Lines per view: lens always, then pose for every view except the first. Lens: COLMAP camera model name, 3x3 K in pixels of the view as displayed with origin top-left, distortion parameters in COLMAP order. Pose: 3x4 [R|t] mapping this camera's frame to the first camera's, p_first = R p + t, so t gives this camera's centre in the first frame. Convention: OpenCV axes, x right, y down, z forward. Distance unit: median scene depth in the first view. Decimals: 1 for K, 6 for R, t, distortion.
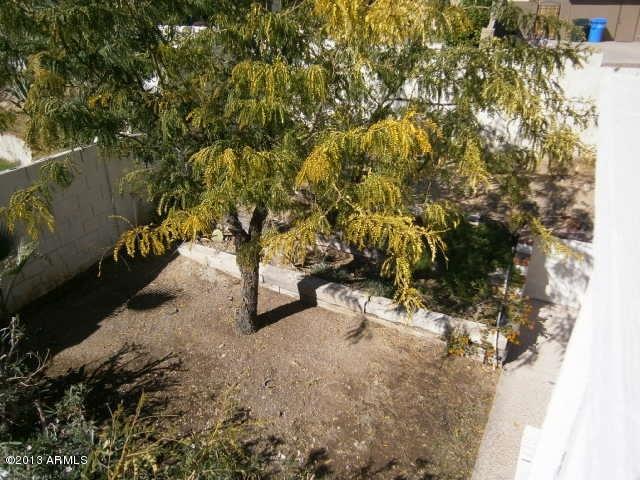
lens RADIAL K [[504.9, 0, 319.1], [0, 504.9, 237.0], [0, 0, 1]] dist [-0.077246, 0.055688]
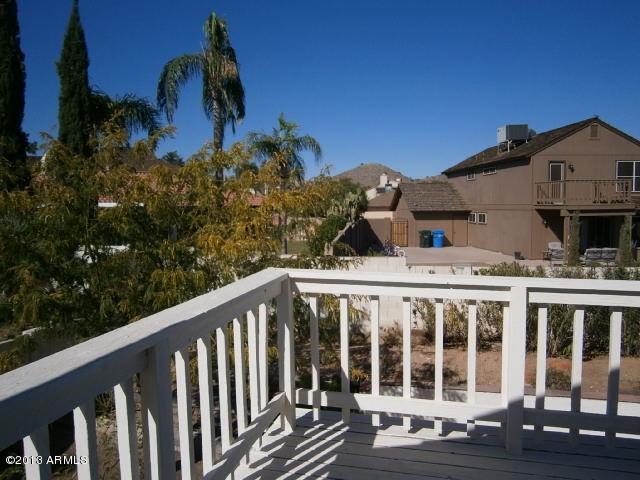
lens RADIAL K [[504.9, 0, 319.1], [0, 504.9, 237.0], [0, 0, 1]] dist [-0.077246, 0.055688]
pose [[0.980052, -0.013741, 0.198264, 0.043537], [0.089972, 0.920200, -0.380969, 0.203736], [-0.177208, 0.391208, 0.903080, -0.565892]]
